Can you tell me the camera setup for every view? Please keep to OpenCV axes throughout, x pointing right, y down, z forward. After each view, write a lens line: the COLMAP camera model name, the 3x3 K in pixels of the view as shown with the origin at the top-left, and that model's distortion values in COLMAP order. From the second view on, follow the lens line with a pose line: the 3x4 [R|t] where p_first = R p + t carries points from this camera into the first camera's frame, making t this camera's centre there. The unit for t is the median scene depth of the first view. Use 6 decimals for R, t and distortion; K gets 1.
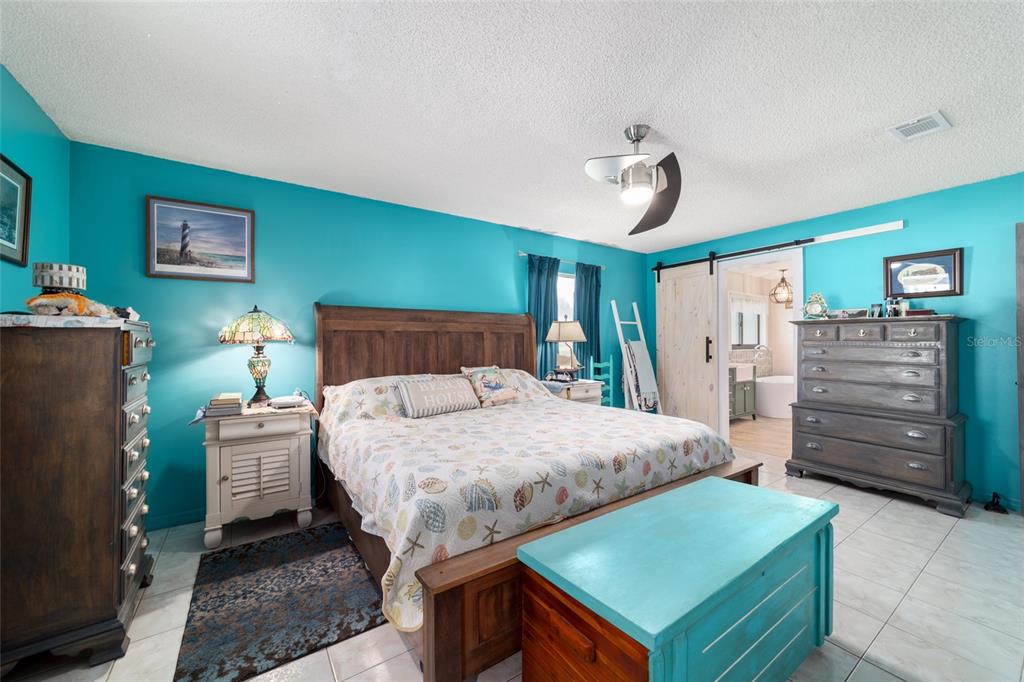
lens RADIAL K [[391.7, 0, 511.7], [0, 391.7, 337.4], [0, 0, 1]] dist [-0.013943, 0.006252]
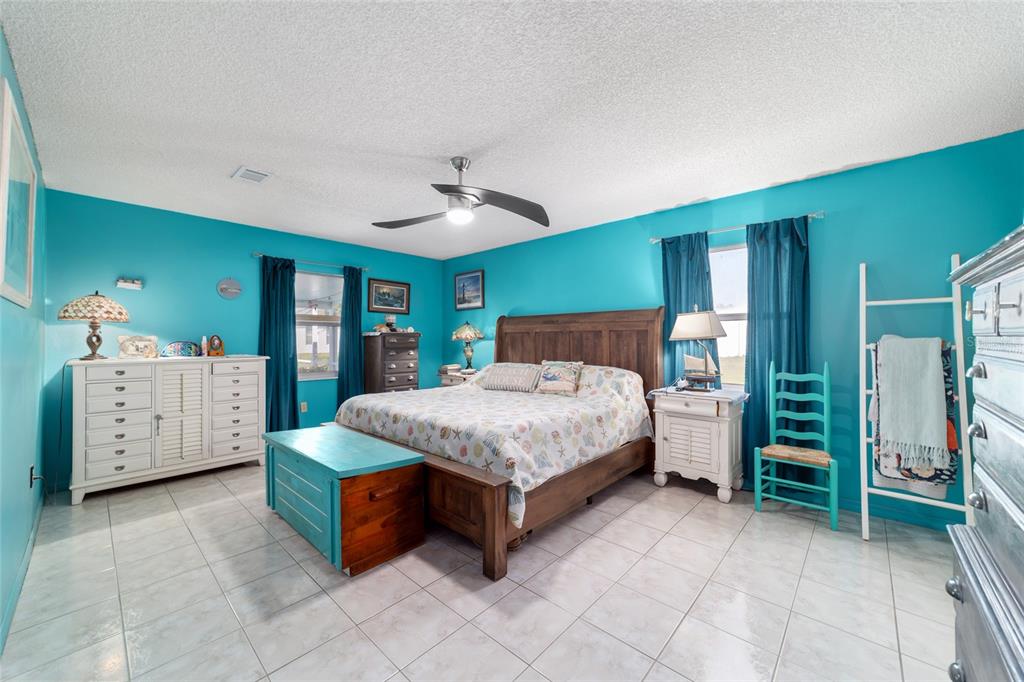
lens RADIAL K [[391.7, 0, 509.1], [0, 391.7, 339.1], [0, 0, 1]] dist [-0.013943, 0.006252]
pose [[0.223770, -0.000660, -0.974642, 0.969495], [0.011978, 0.999926, 0.002073, 0.004872], [0.974568, -0.012138, 0.223762, 0.561604]]
